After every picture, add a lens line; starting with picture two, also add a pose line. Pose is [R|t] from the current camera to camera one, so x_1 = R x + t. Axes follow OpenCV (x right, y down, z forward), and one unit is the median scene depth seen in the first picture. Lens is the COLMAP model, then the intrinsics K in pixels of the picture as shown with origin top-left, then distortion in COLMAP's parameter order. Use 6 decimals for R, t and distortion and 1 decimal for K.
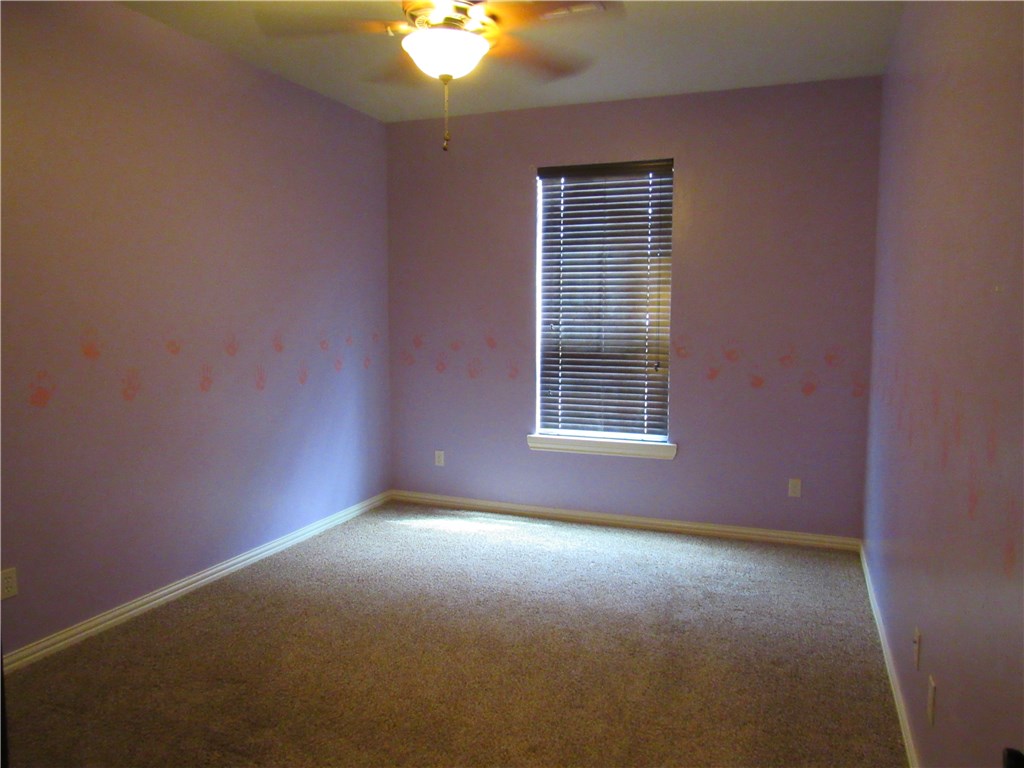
lens RADIAL K [[749.1, 0, 512.0], [0, 749.1, 384.0], [0, 0, 1]] dist [-0.003763, -0.003344]
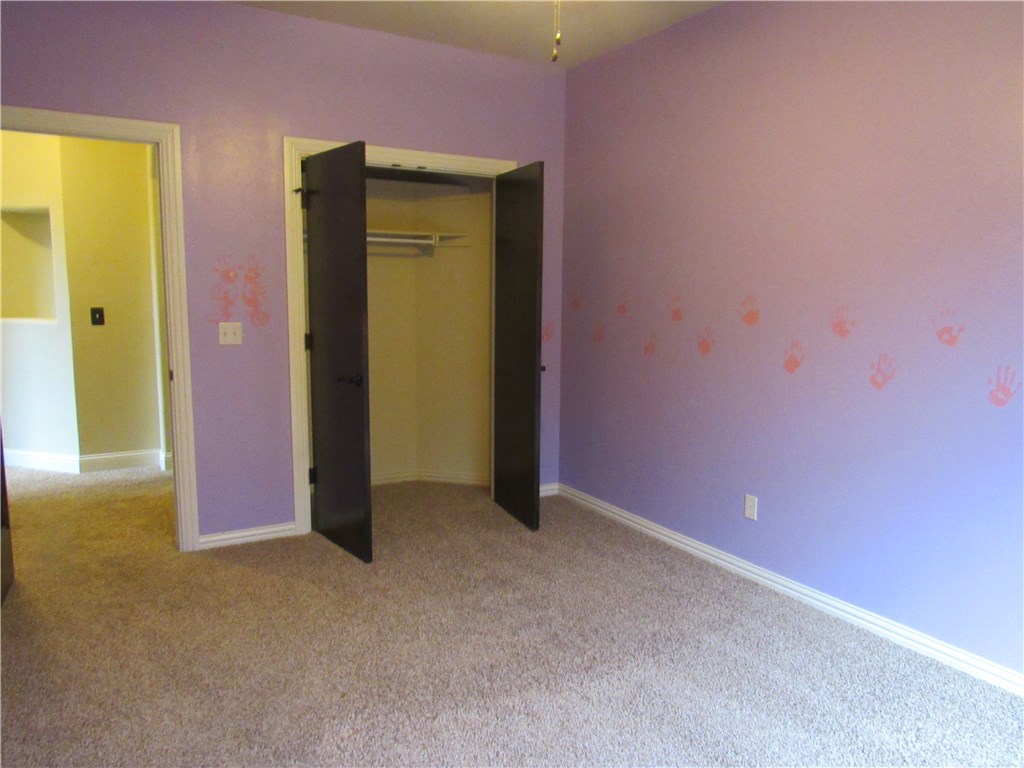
lens RADIAL K [[749.1, 0, 512.0], [0, 749.1, 384.0], [0, 0, 1]] dist [-0.003763, -0.003344]
pose [[-0.609232, 0.069627, -0.789930, 0.513343], [-0.107734, 0.979635, 0.169439, -0.097552], [0.785640, 0.188330, -0.589323, 1.324749]]
